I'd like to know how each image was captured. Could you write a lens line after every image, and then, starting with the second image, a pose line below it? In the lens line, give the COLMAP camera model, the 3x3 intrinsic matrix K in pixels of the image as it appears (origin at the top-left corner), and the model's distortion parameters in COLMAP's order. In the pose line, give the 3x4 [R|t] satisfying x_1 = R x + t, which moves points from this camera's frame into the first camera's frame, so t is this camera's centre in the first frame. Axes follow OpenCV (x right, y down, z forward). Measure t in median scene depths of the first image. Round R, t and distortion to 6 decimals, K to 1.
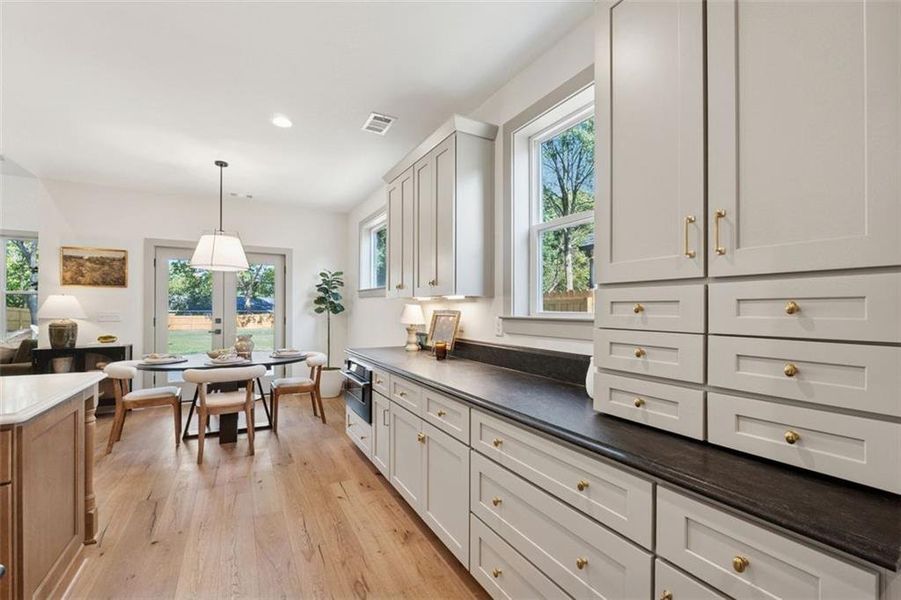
lens RADIAL K [[381.1, 0, 440.2], [0, 381.1, 309.9], [0, 0, 1]] dist [-0.003009, -0.000813]
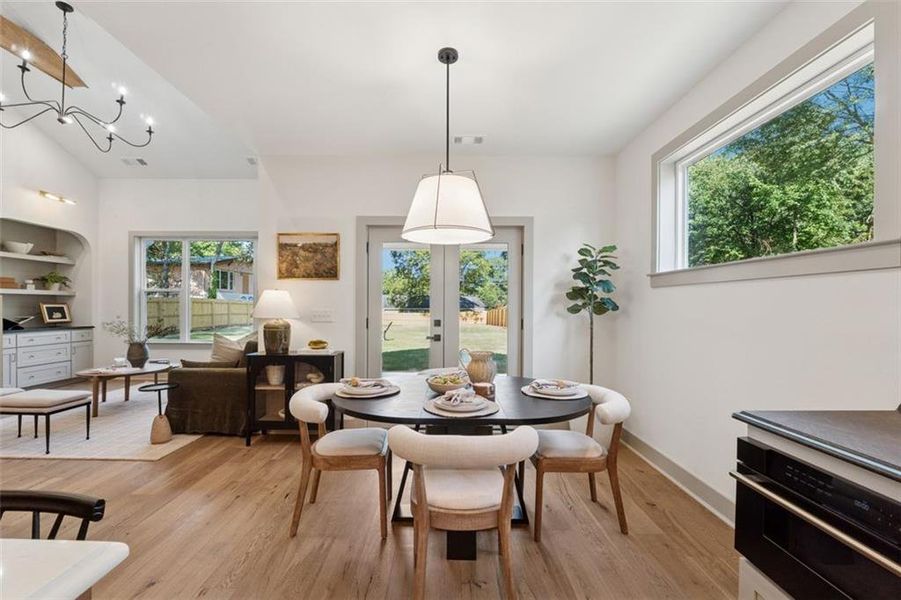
lens RADIAL K [[381.1, 0, 440.2], [0, 381.1, 309.9], [0, 0, 1]] dist [-0.003009, -0.000813]
pose [[0.877862, 0.003490, -0.478900, -0.258243], [-0.000836, 0.999983, 0.005755, -0.000648], [0.478912, -0.004652, 0.877851, 0.406832]]
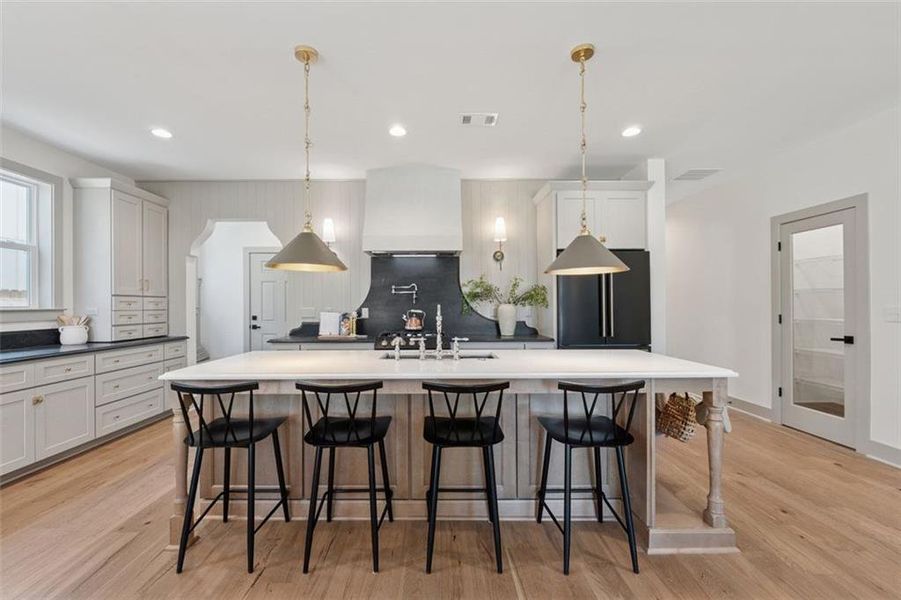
lens RADIAL K [[370.4, 0, 426.2], [0, 370.4, 305.5], [0, 0, 1]] dist [-0.001238, -0.000392]
pose [[-0.876783, -0.002314, 0.480881, -0.859017], [-0.001119, 0.999996, 0.002772, -0.000342], [-0.480886, 0.001893, -0.876781, 0.682843]]
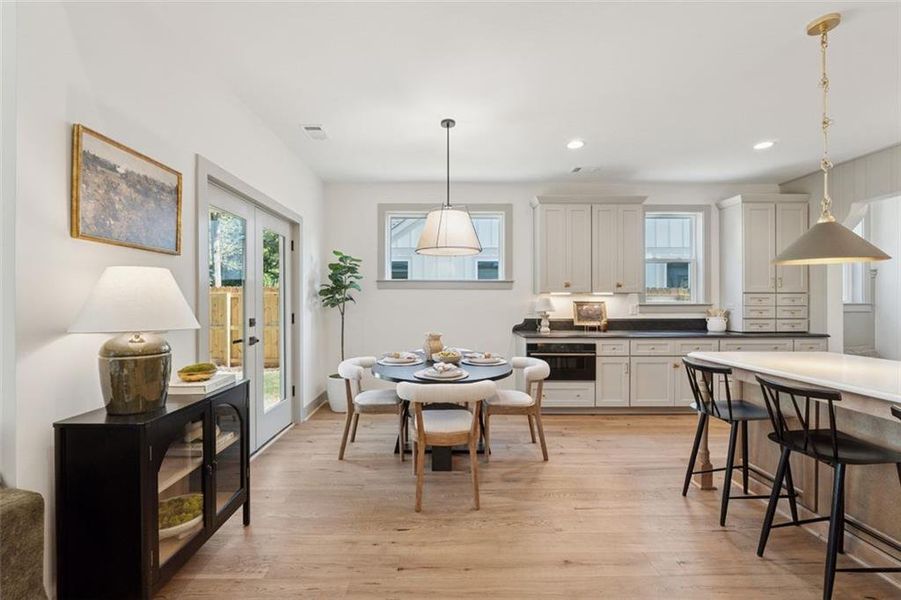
lens RADIAL K [[388.3, 0, 450.5], [0, 388.3, 300.0], [0, 0, 1]] dist [-0.001281, -0.000414]
pose [[0.457840, -0.002695, 0.889031, -1.104942], [0.004962, 0.999988, 0.000476, -0.005471], [-0.889021, 0.004193, 0.457848, 0.517923]]
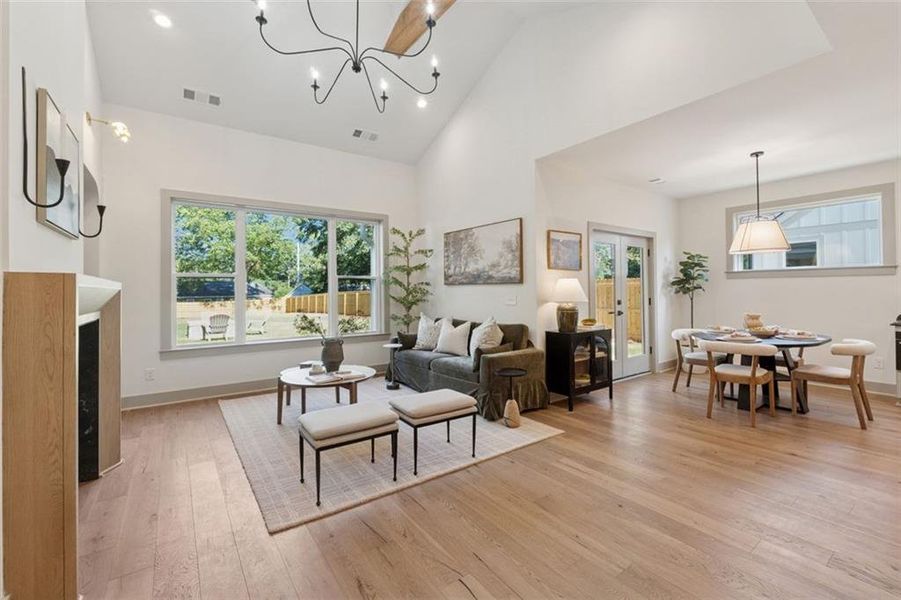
lens RADIAL K [[384.5, 0, 447.8], [0, 384.5, 286.8], [0, 0, 1]] dist [-0.005051, -0.000434]
pose [[0.991644, -0.014430, 0.128196, -1.330262], [0.015997, 0.999809, -0.011203, -0.010277], [-0.128010, 0.013160, 0.991686, 0.040438]]
